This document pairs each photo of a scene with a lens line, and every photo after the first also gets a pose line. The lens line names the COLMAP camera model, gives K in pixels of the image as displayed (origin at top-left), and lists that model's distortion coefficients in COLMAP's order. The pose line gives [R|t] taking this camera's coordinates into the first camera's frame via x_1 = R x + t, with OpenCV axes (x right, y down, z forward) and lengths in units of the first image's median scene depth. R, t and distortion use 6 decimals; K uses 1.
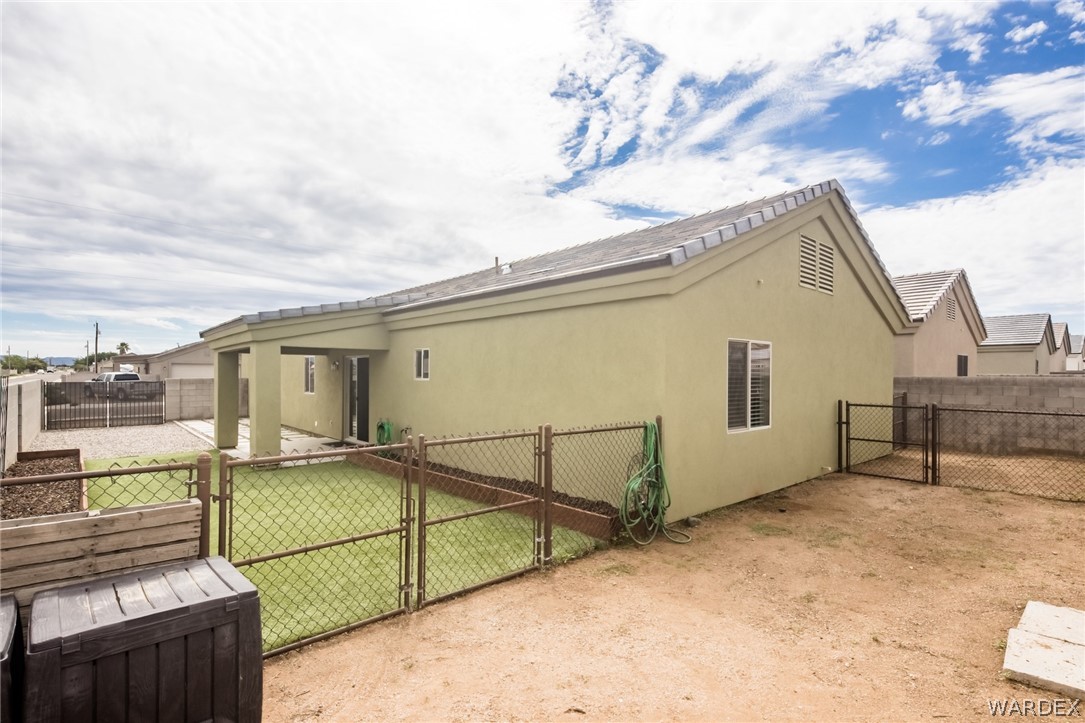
lens RADIAL K [[525.1, 0, 546.9], [0, 525.1, 348.7], [0, 0, 1]] dist [-0.000474, -0.001019]
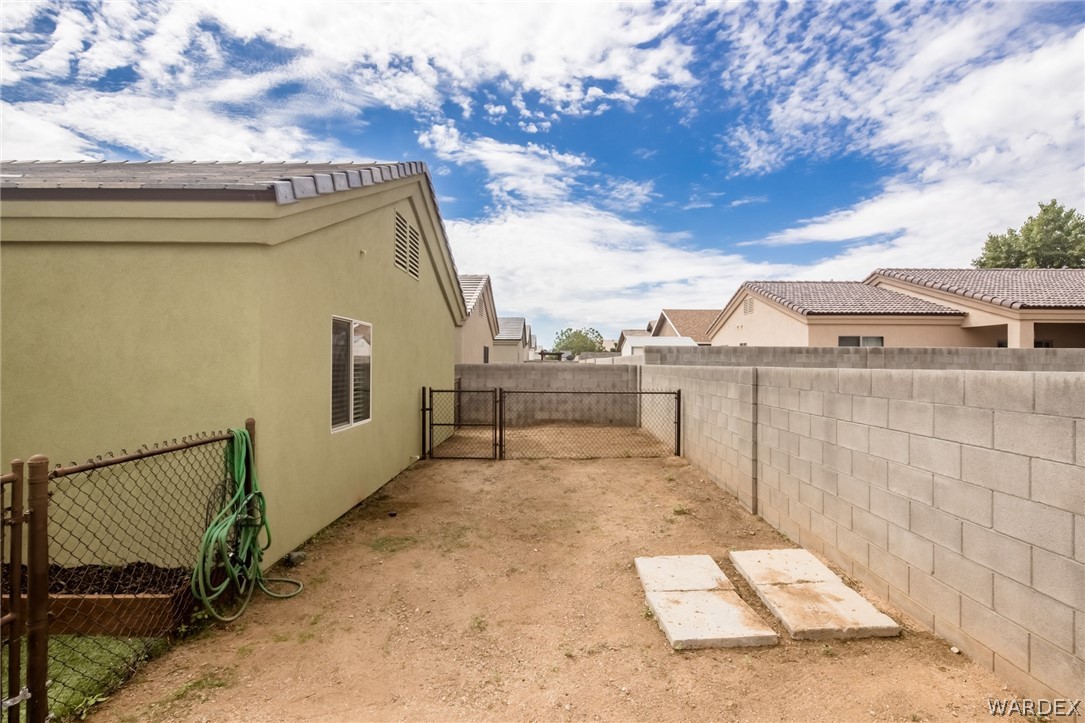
lens RADIAL K [[518.3, 0, 538.6], [0, 518.3, 357.5], [0, 0, 1]] dist [0.003818, -0.004393]
pose [[0.670655, 0.007910, 0.741727, -0.031117], [-0.036810, 0.999066, 0.022629, 0.015673], [-0.740856, -0.042479, 0.670320, 0.229765]]
